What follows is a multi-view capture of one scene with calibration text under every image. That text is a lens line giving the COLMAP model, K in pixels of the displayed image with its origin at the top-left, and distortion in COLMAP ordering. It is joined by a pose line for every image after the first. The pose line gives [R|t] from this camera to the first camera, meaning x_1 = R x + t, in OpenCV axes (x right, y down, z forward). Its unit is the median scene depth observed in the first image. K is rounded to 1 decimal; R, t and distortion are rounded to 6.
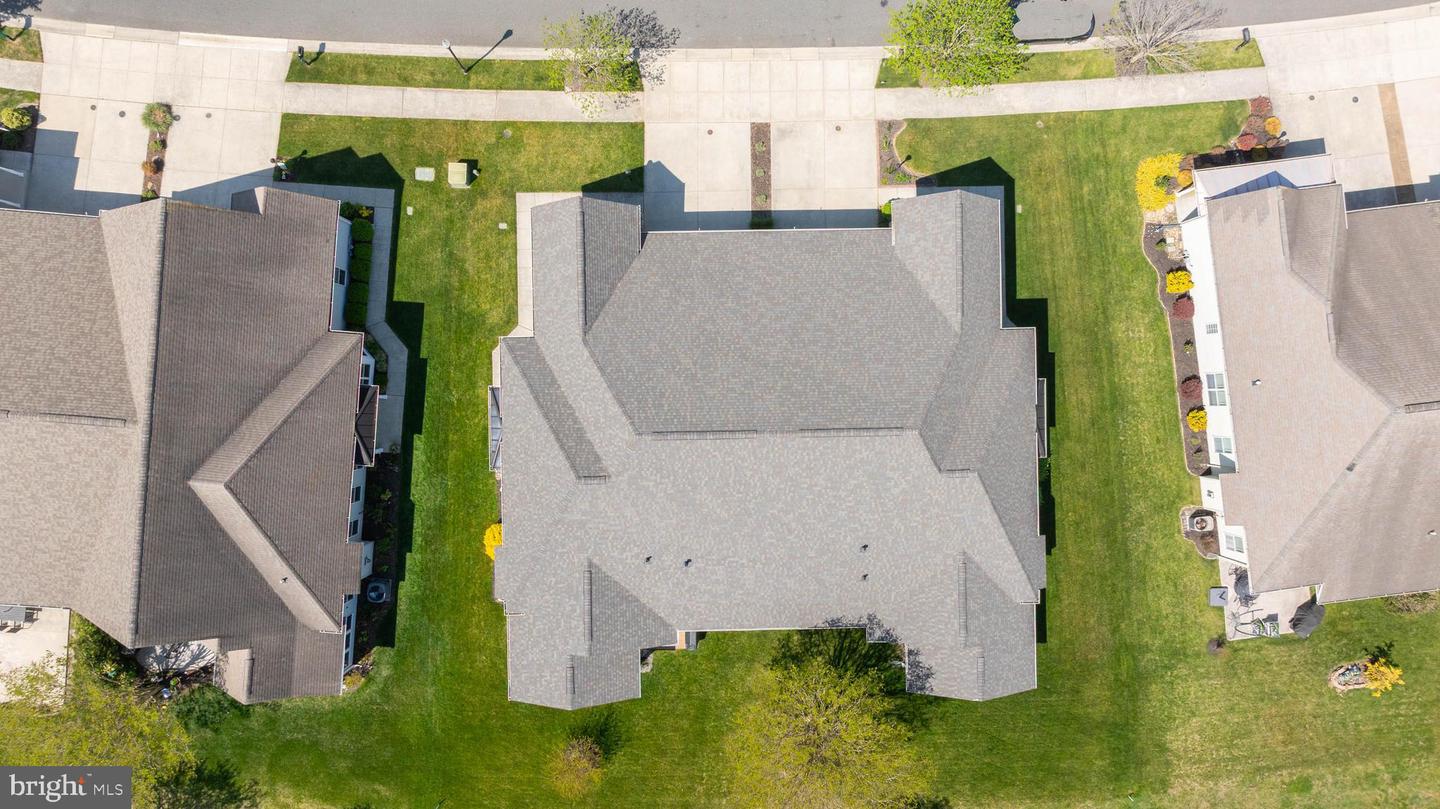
lens RADIAL K [[1010.3, 0, 725.4], [0, 1010.3, 406.4], [0, 0, 1]] dist [-0.021446, 0.000253]
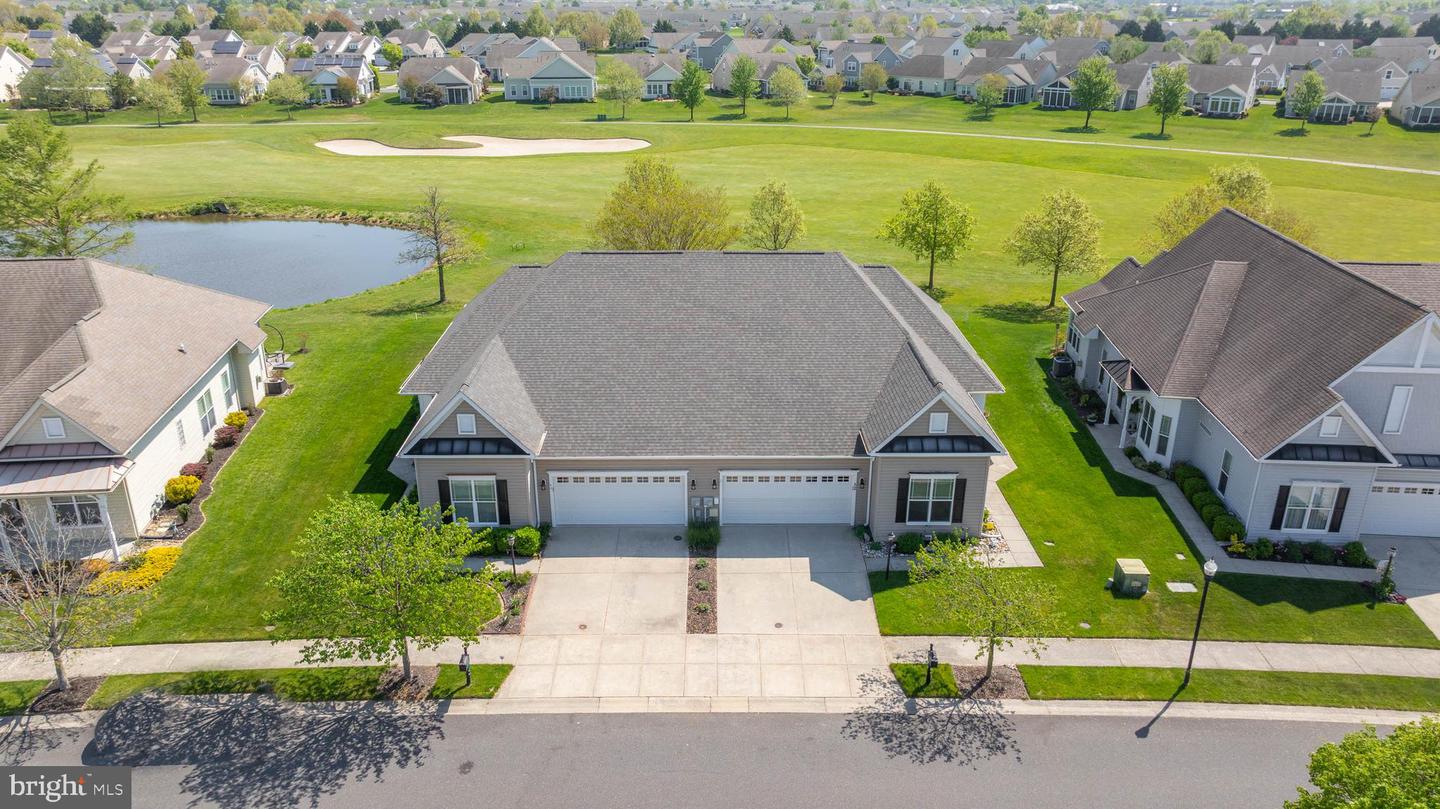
lens RADIAL K [[1010.3, 0, 725.4], [0, 1010.3, 406.4], [0, 0, 1]] dist [-0.021446, 0.000253]
pose [[-0.999955, -0.009245, -0.002221, 0.022529], [0.001374, -0.371676, 0.928361, -0.829122], [-0.009408, 0.928316, 0.371672, 0.624202]]
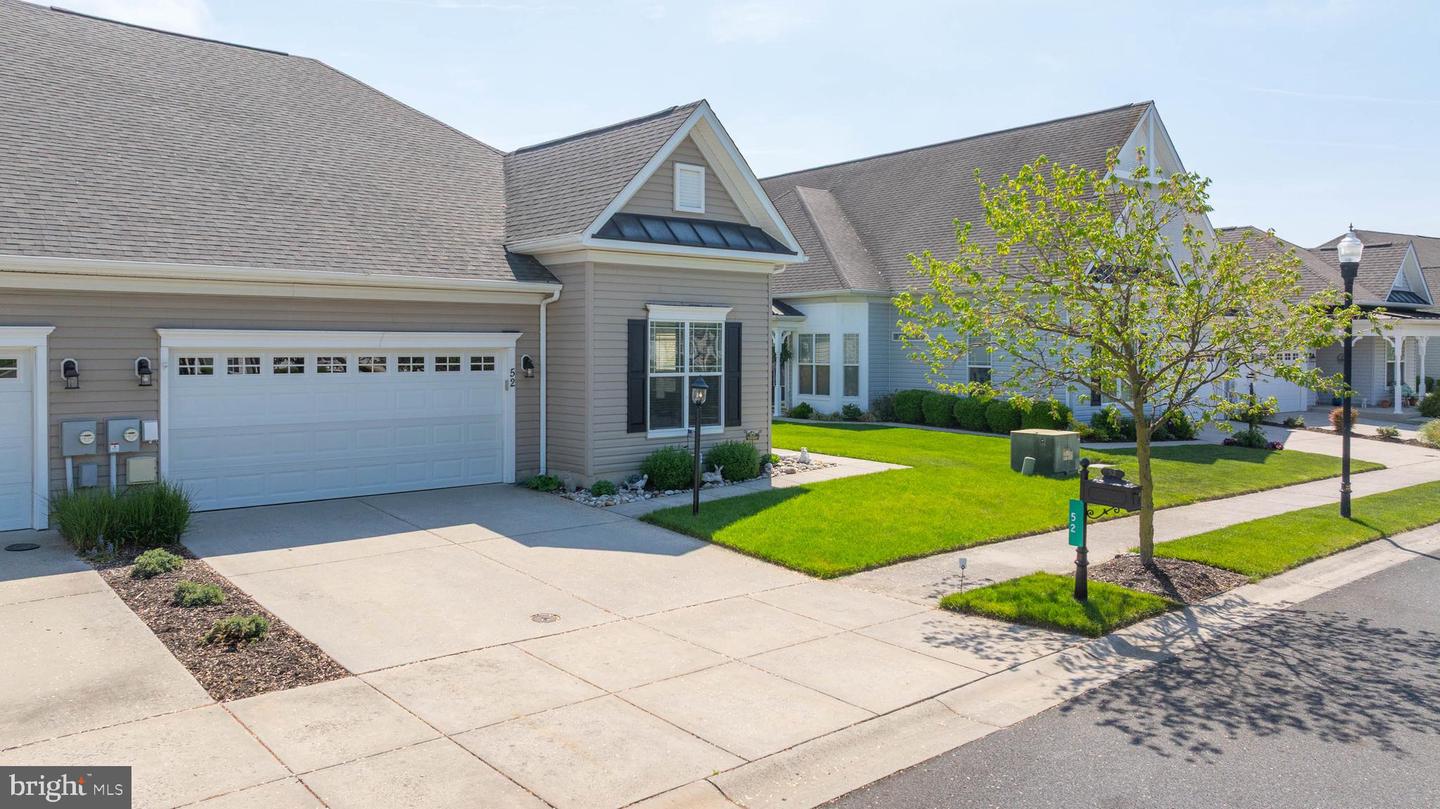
lens RADIAL K [[1012.5, 0, 714.0], [0, 1012.5, 352.1], [0, 0, 1]] dist [-0.043927, 0.035919]
pose [[-0.754787, -0.004037, -0.655958, 0.084750], [-0.655945, -0.004097, 0.754798, -0.433028], [-0.005734, 0.999983, 0.000444, 0.951053]]
